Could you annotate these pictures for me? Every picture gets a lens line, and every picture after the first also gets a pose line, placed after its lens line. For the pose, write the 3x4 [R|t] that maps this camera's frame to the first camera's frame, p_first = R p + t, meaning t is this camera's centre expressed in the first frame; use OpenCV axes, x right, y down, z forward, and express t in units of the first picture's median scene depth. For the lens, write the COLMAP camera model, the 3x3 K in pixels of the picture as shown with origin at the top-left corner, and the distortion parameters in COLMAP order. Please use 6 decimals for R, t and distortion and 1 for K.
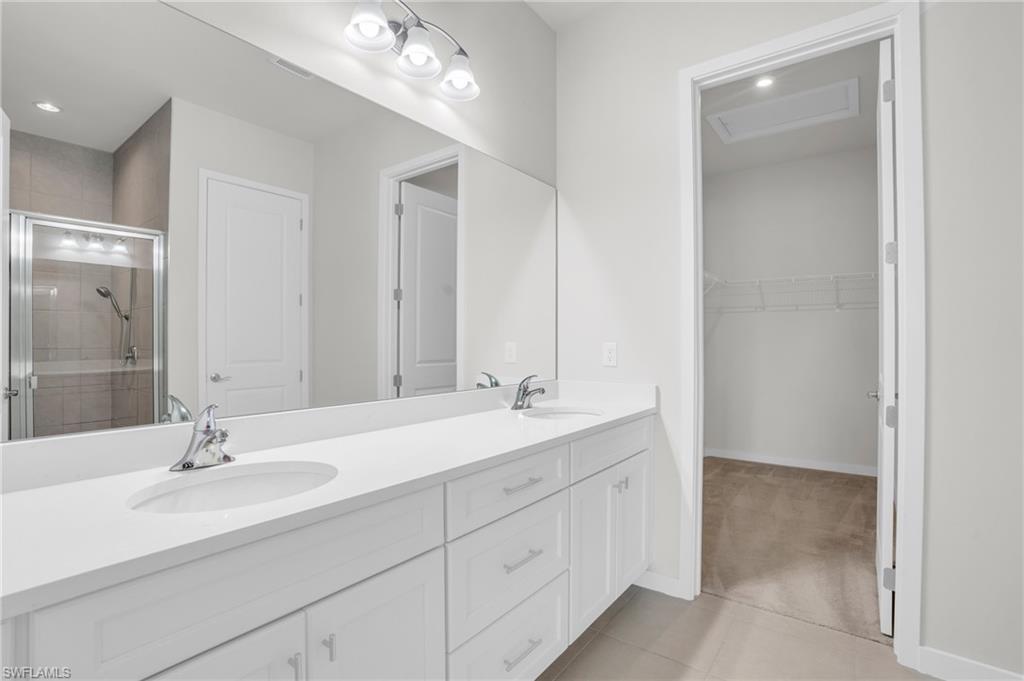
lens RADIAL K [[481.7, 0, 509.6], [0, 481.7, 339.4], [0, 0, 1]] dist [-0.068776, 0.026589]
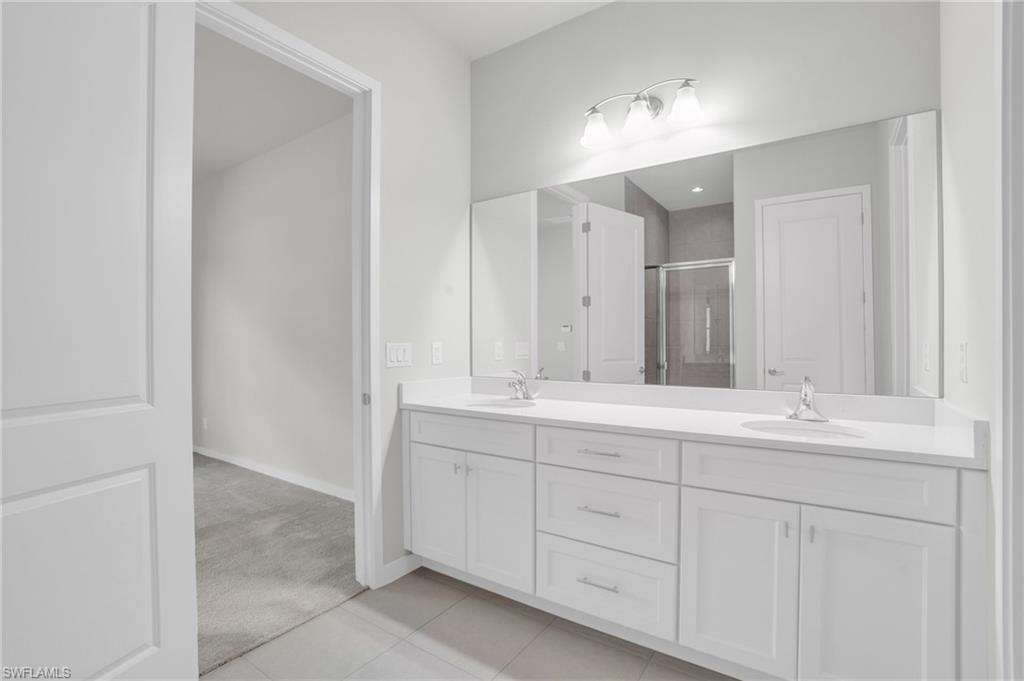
lens RADIAL K [[481.7, 0, 509.6], [0, 481.7, 339.4], [0, 0, 1]] dist [-0.068776, 0.026589]
pose [[0.041816, -0.002859, -0.999121, 0.700018], [0.006343, 0.999977, -0.002596, -0.001149], [0.999105, -0.006229, 0.041833, 0.374784]]
